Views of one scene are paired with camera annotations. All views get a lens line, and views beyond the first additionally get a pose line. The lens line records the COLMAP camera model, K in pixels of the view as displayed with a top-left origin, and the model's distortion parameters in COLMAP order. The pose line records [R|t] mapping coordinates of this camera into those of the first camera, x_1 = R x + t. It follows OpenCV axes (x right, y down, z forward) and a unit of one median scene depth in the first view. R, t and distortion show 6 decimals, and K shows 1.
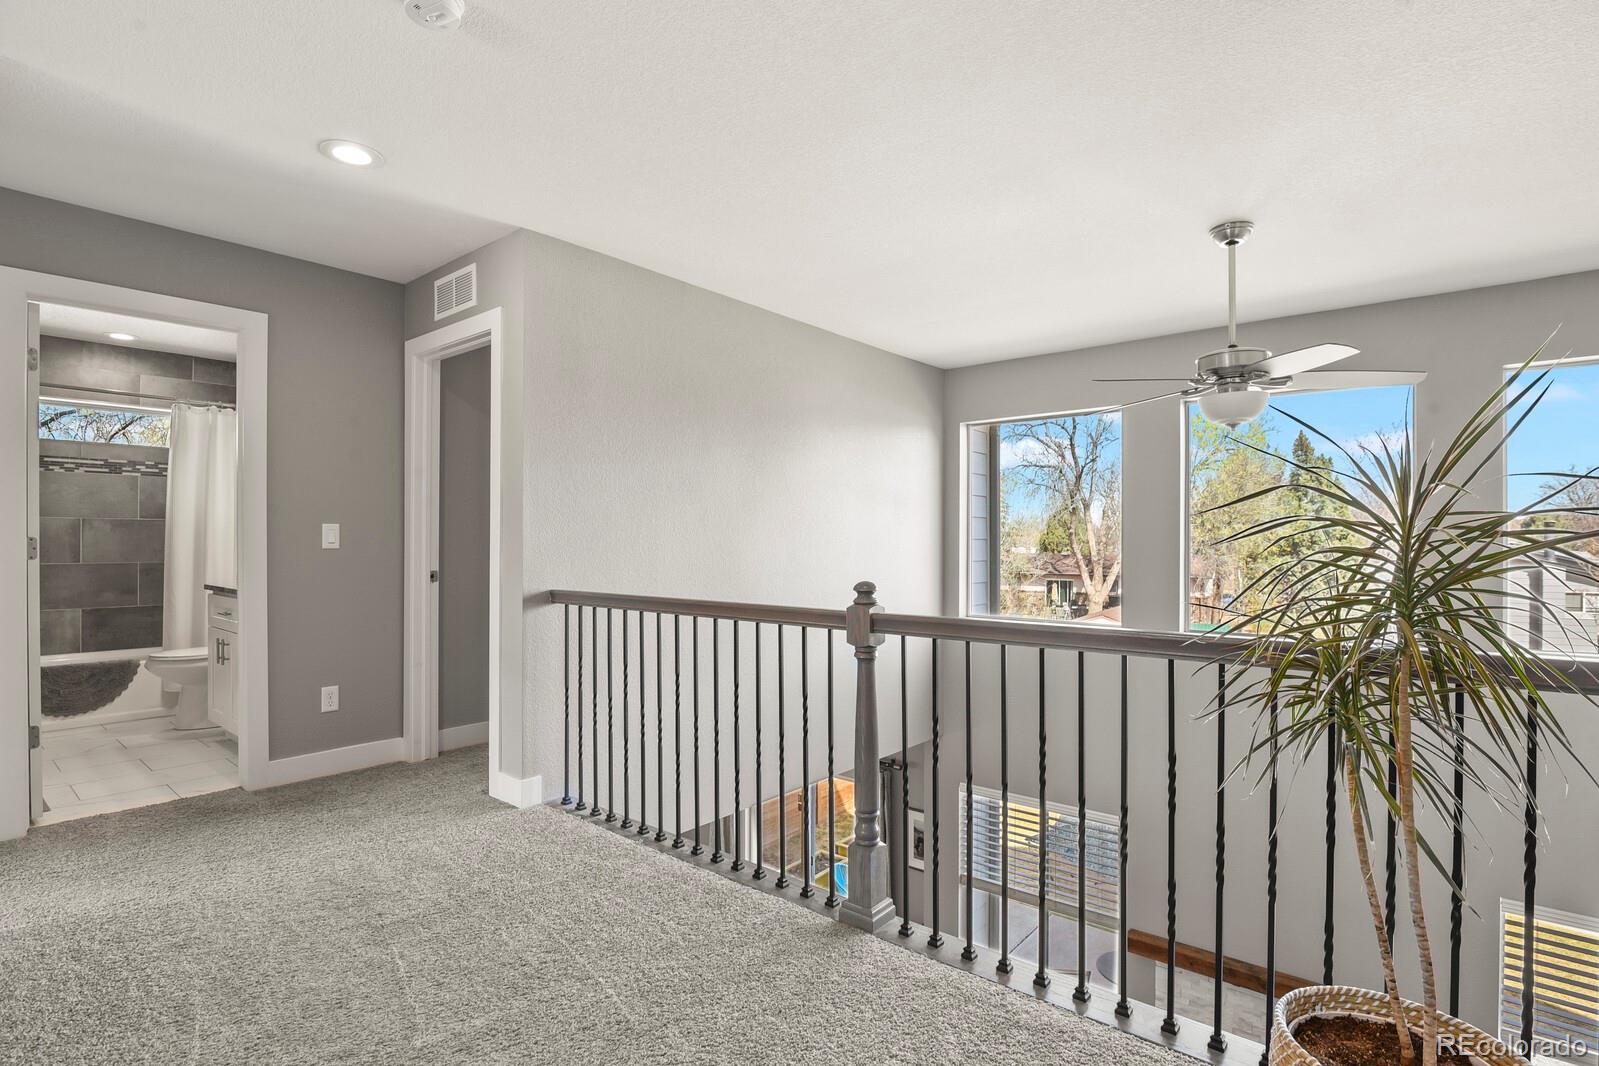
lens RADIAL K [[774.7, 0, 803.2], [0, 774.7, 540.3], [0, 0, 1]] dist [-0.008932, -0.006608]
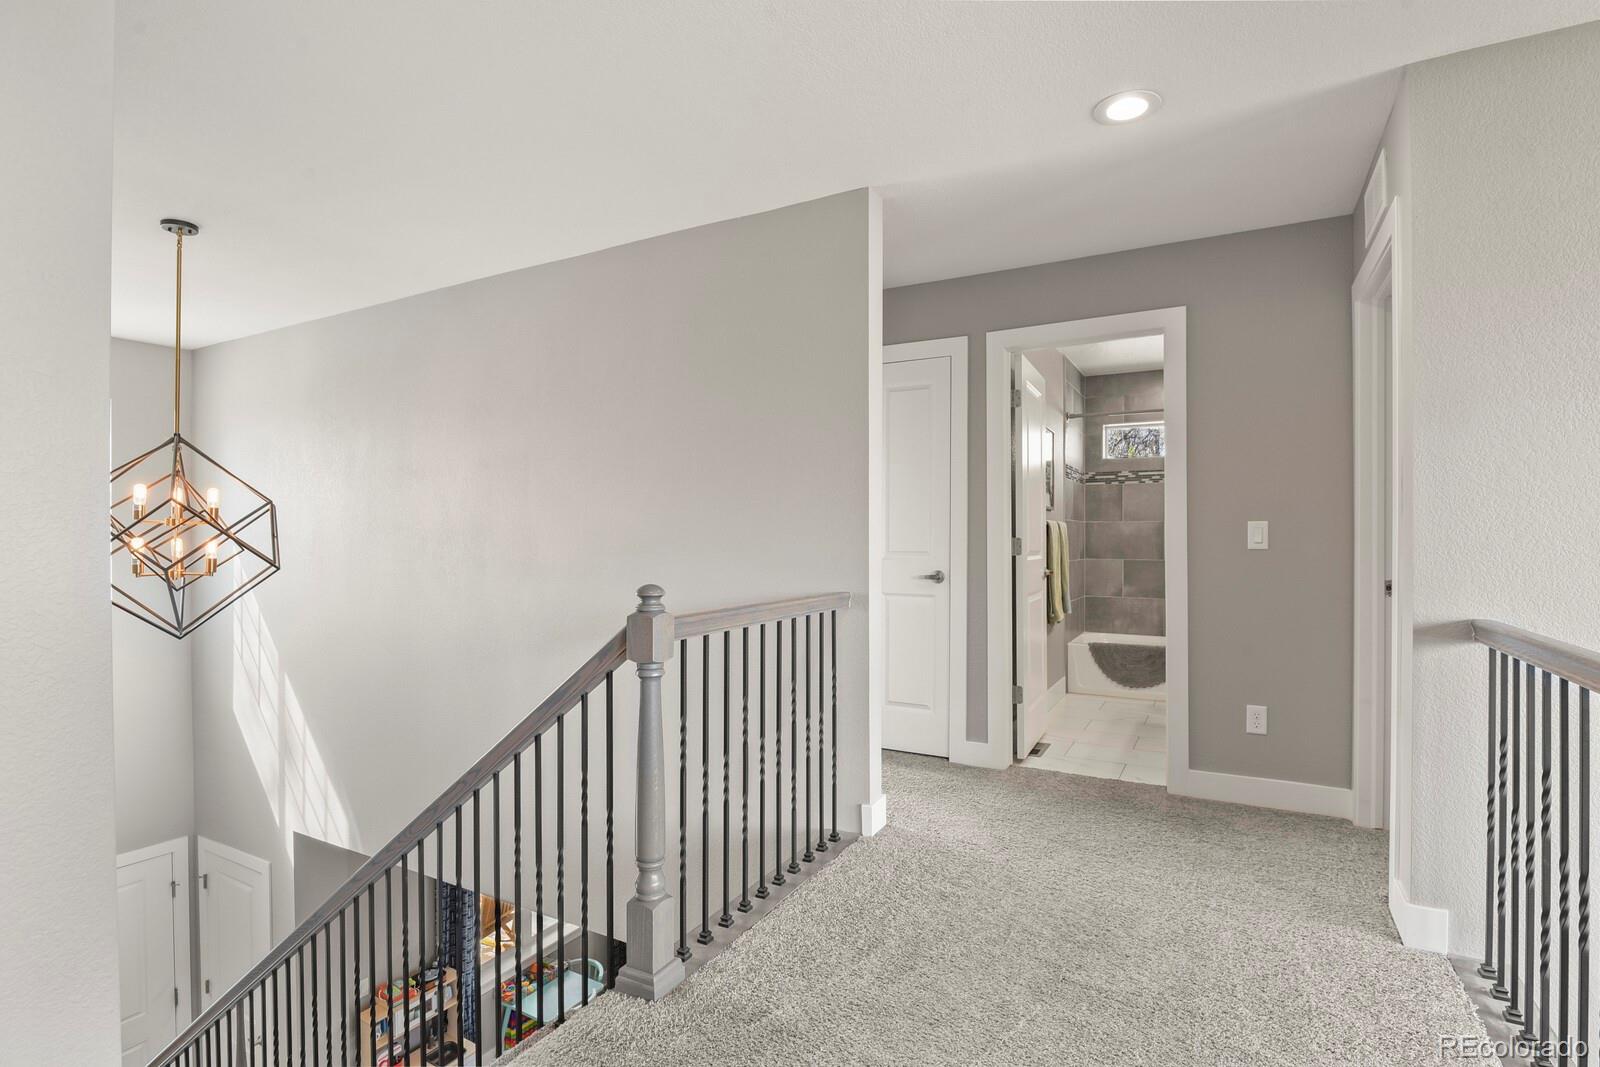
lens RADIAL K [[775.2, 0, 803.8], [0, 775.2, 540.8], [0, 0, 1]] dist [-0.008932, -0.006608]
pose [[0.187530, -0.001194, -0.982258, 0.162923], [0.001681, 0.999998, -0.000895, 0.001205], [0.982257, -0.001483, 0.187532, 0.339183]]
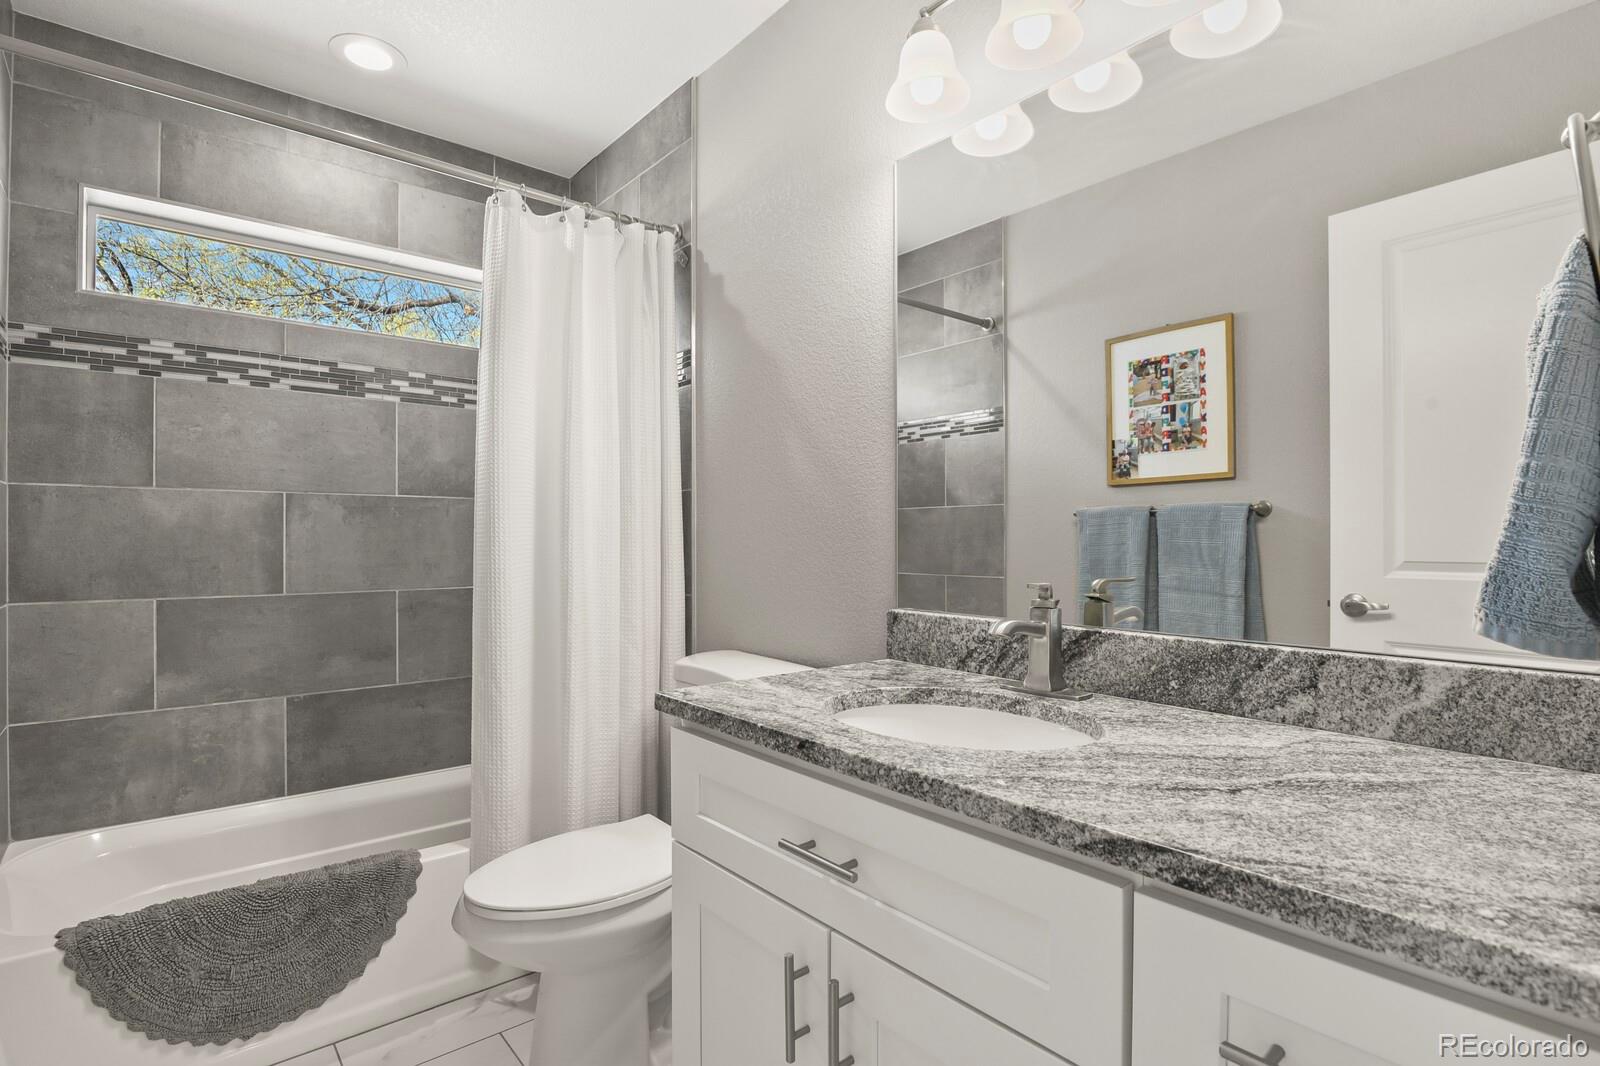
lens RADIAL K [[779.2, 0, 803.4], [0, 779.2, 538.4], [0, 0, 1]] dist [-0.014513, -0.002888]
pose [[0.984420, -0.006367, -0.175716, -0.817252], [0.006175, 0.999980, -0.001639, 0.000268], [0.175723, 0.000529, 0.984439, 0.876932]]
